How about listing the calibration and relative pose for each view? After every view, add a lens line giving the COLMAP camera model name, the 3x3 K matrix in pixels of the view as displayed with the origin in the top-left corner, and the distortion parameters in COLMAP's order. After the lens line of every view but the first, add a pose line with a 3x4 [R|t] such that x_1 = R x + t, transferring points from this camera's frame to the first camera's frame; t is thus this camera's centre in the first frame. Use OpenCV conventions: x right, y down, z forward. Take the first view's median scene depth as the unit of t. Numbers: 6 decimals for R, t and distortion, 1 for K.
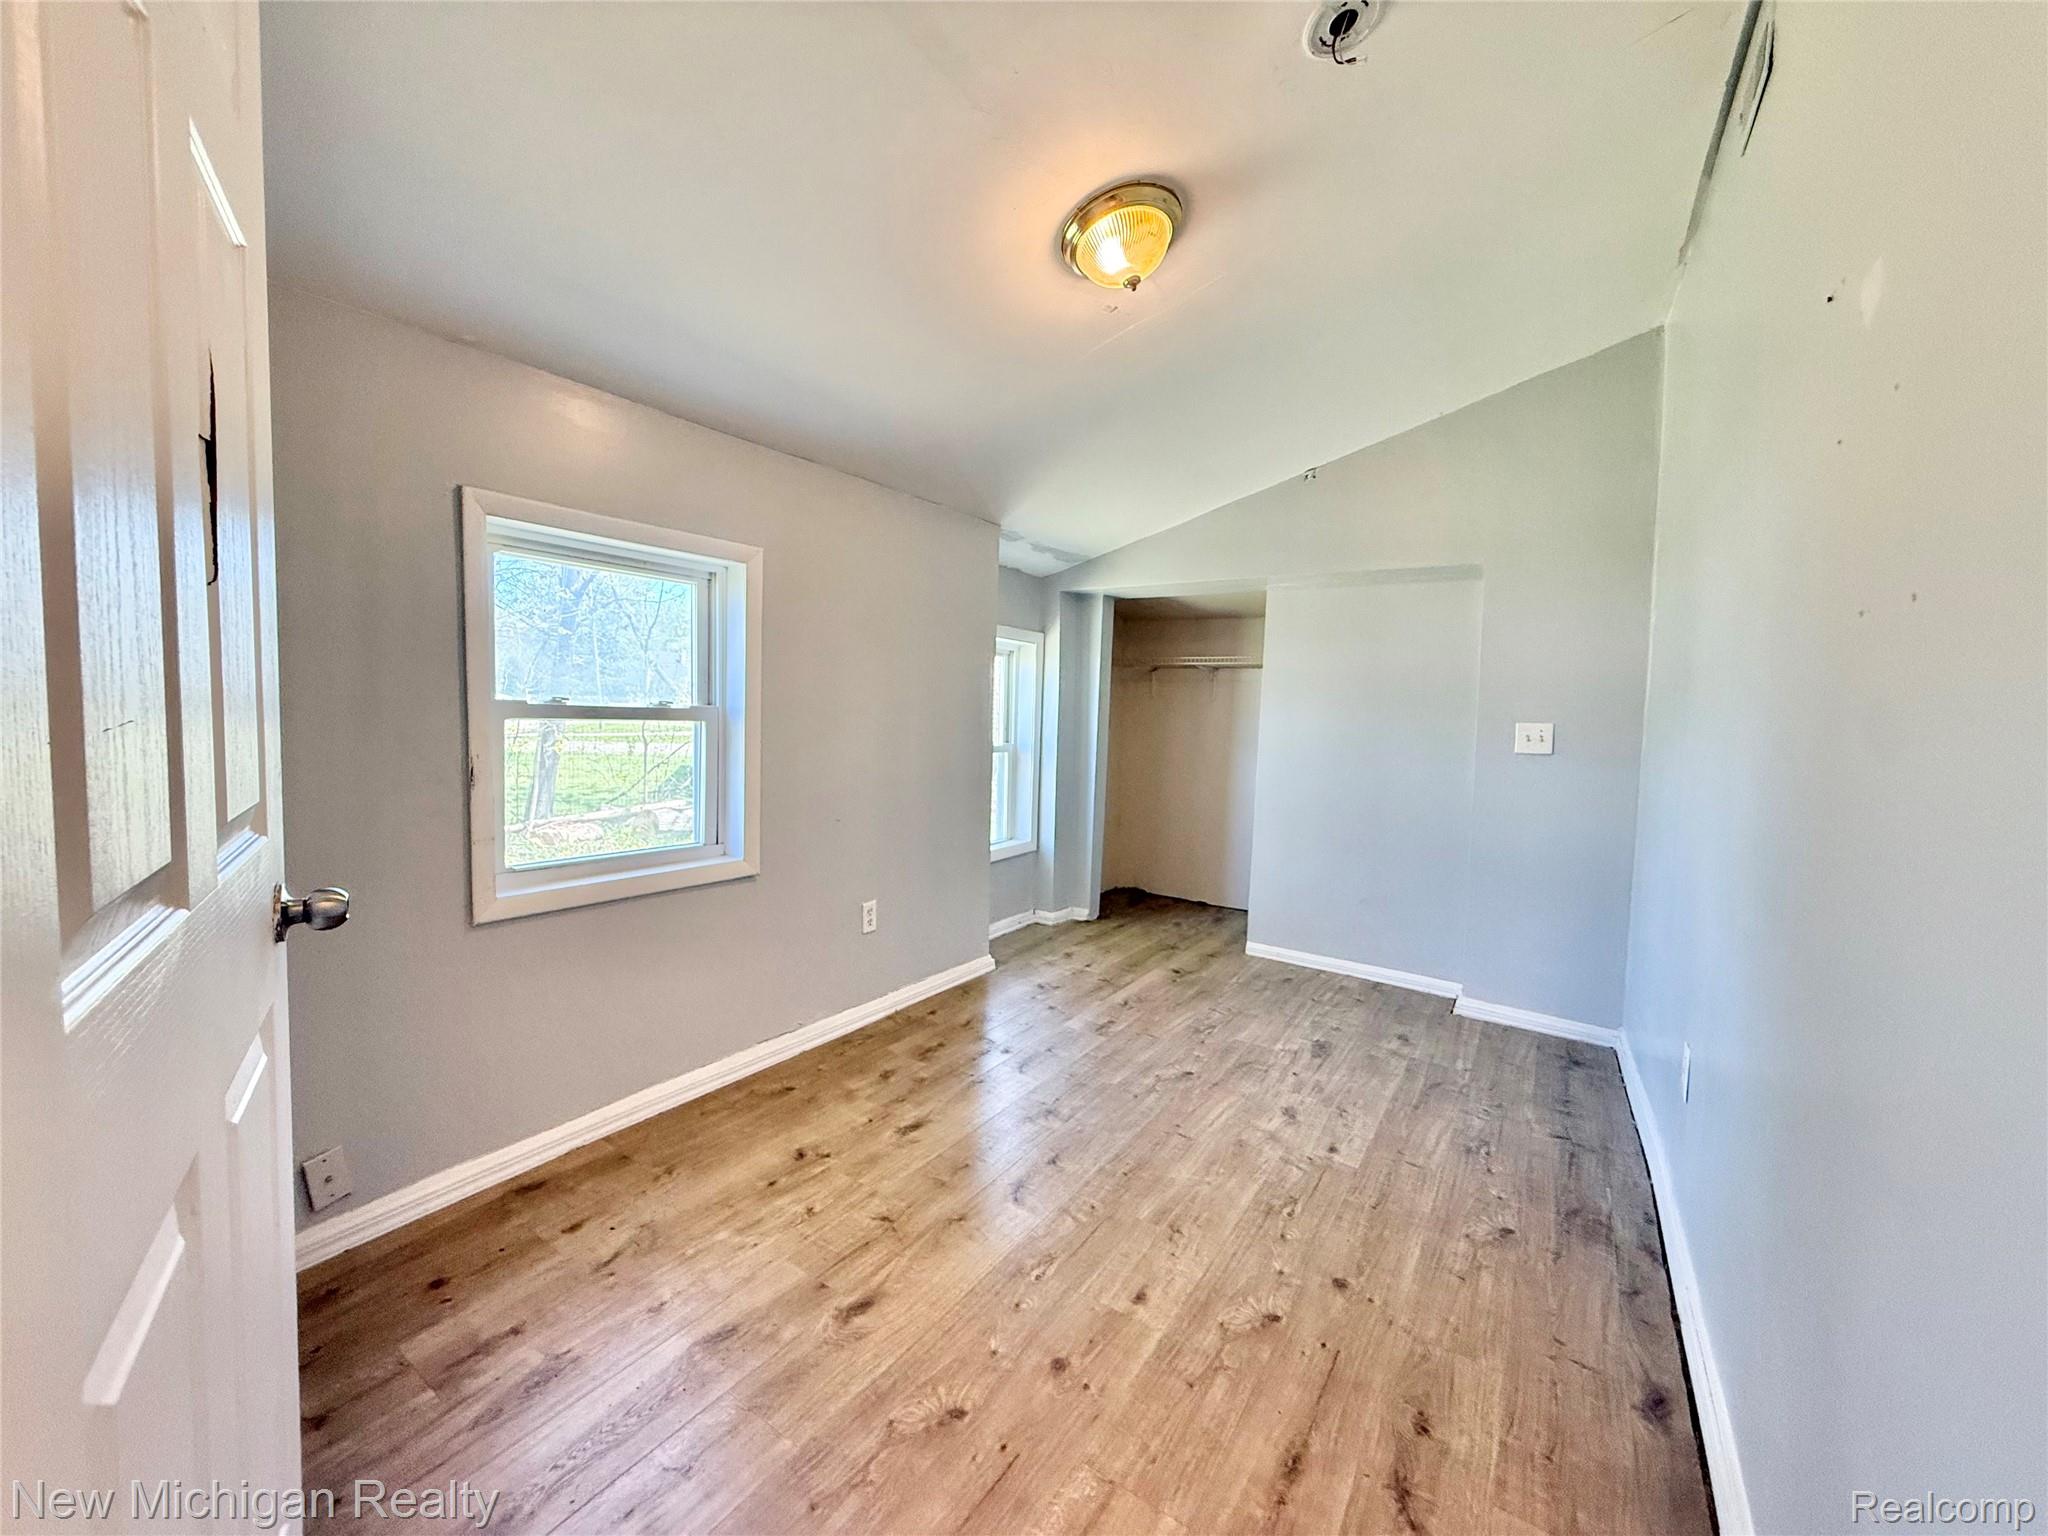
lens RADIAL K [[812.9, 0, 1018.7], [0, 812.9, 766.8], [0, 0, 1]] dist [-0.000166, 0.000151]
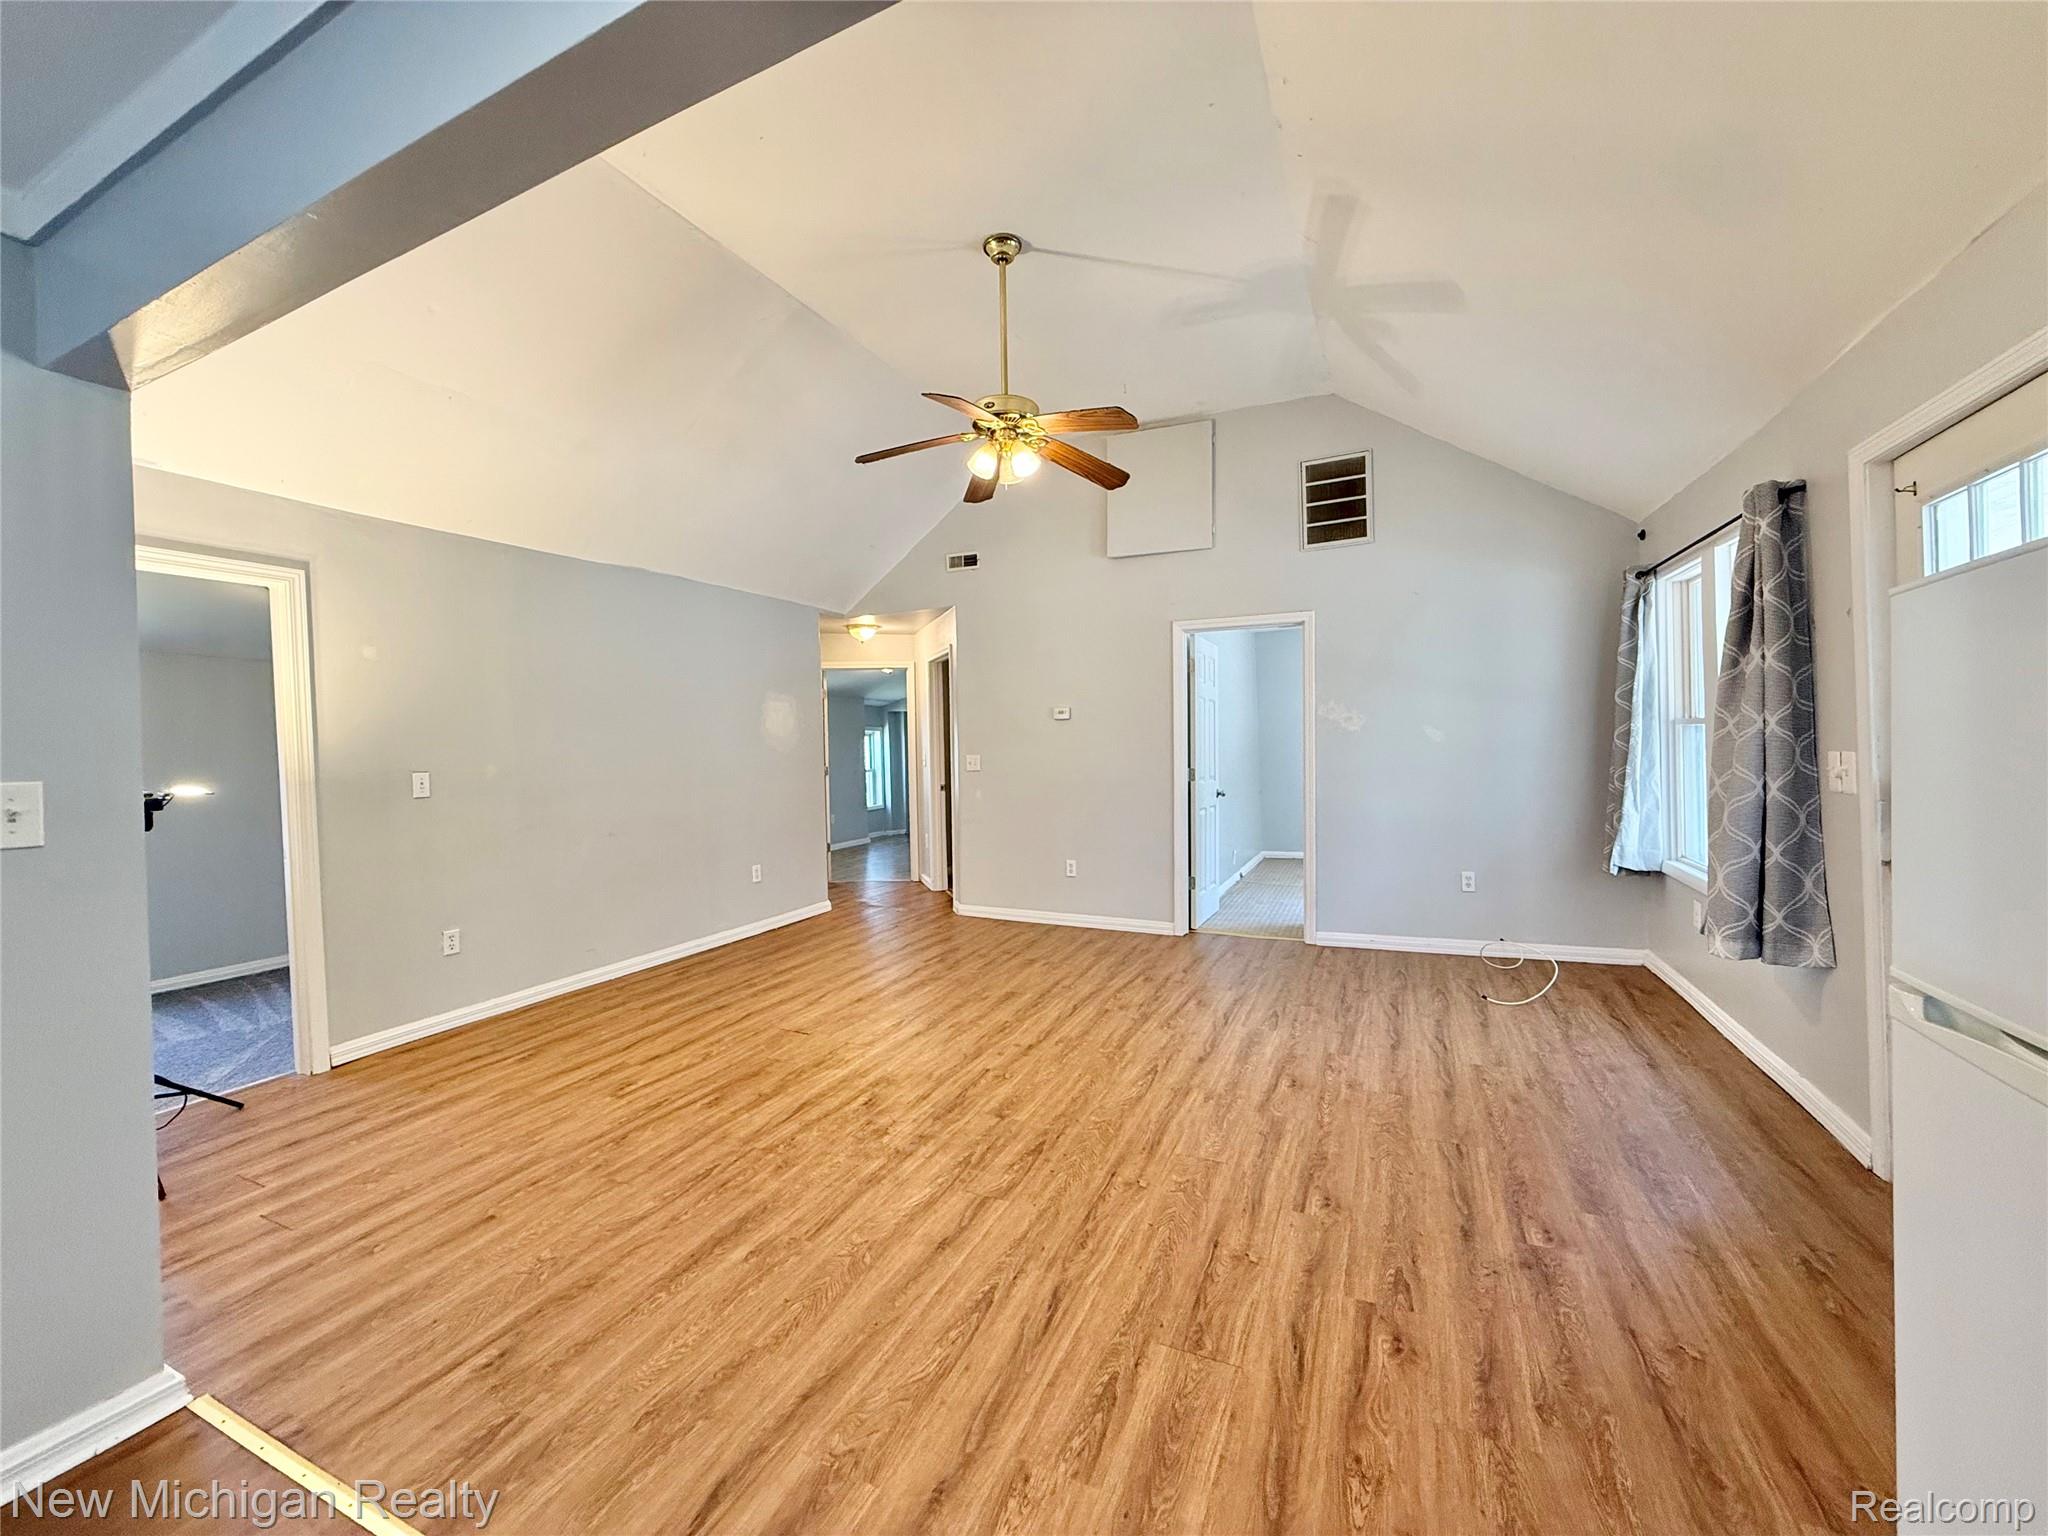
lens RADIAL K [[812.9, 0, 1018.7], [0, 812.9, 766.8], [0, 0, 1]] dist [-0.000166, 0.000151]
pose [[0.985918, -0.060940, 0.155734, 0.078027], [0.067634, 0.996984, -0.038048, 0.155622], [-0.152945, 0.048045, 0.987066, -2.750485]]
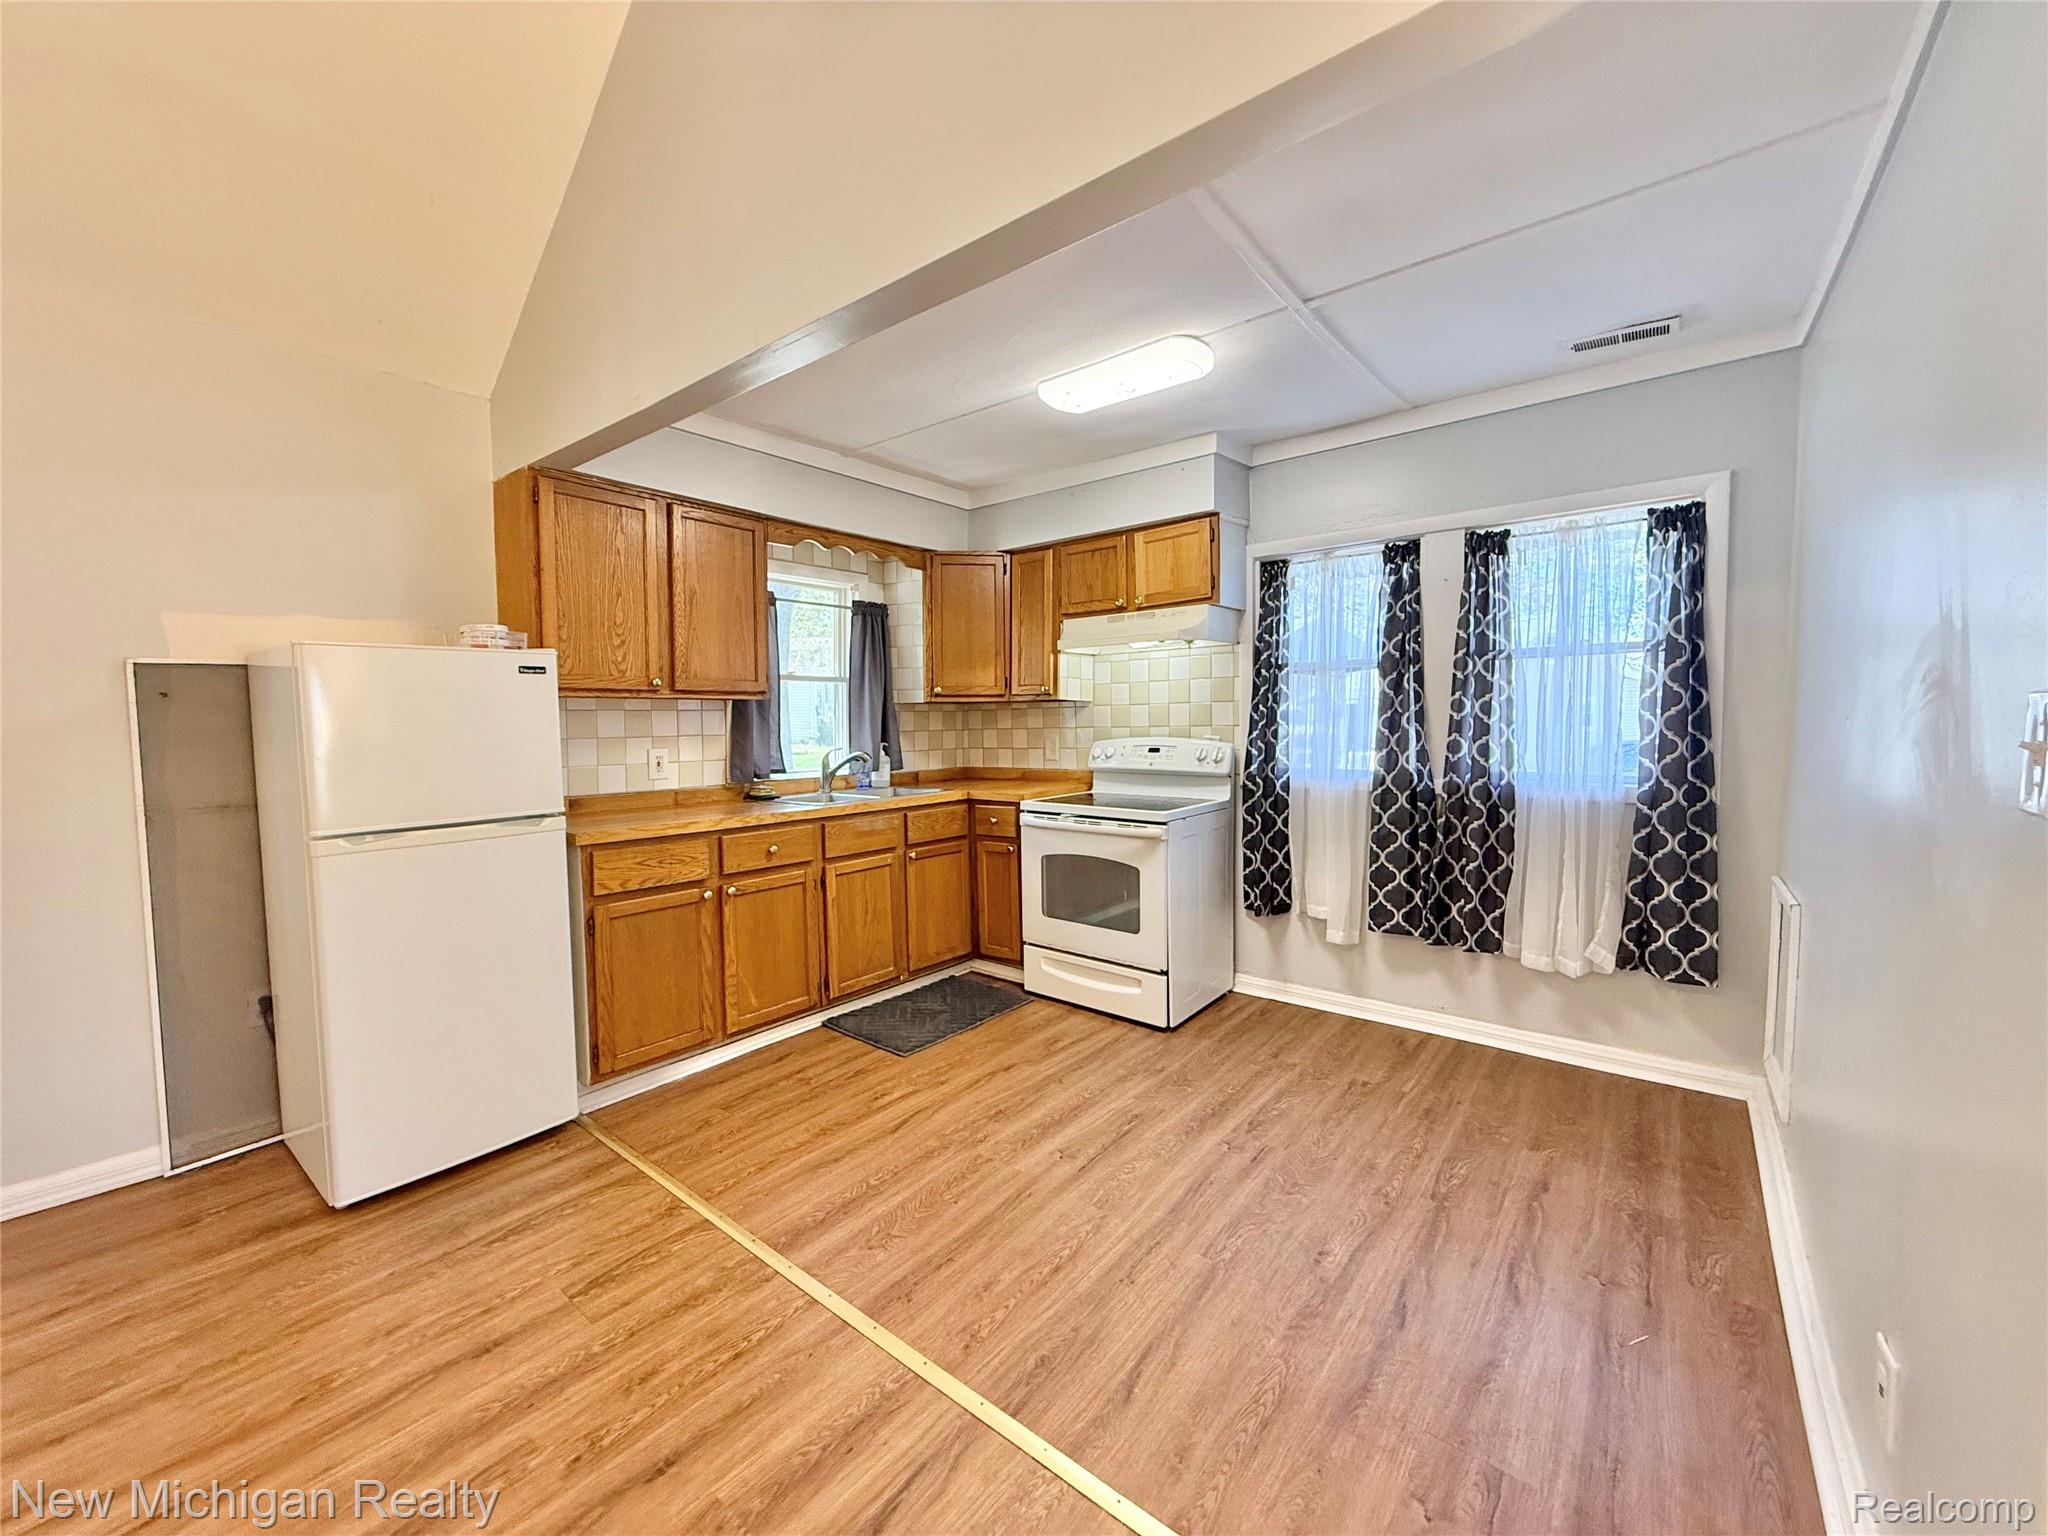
lens RADIAL K [[808.9, 0, 1019.0], [0, 808.9, 767.5], [0, 0, 1]] dist [0.000819, -0.000009]
pose [[-0.995094, -0.028635, 0.094699, -0.188056], [-0.016000, 0.991175, 0.131592, 0.092348], [-0.097631, 0.129432, -0.986770, -1.740925]]
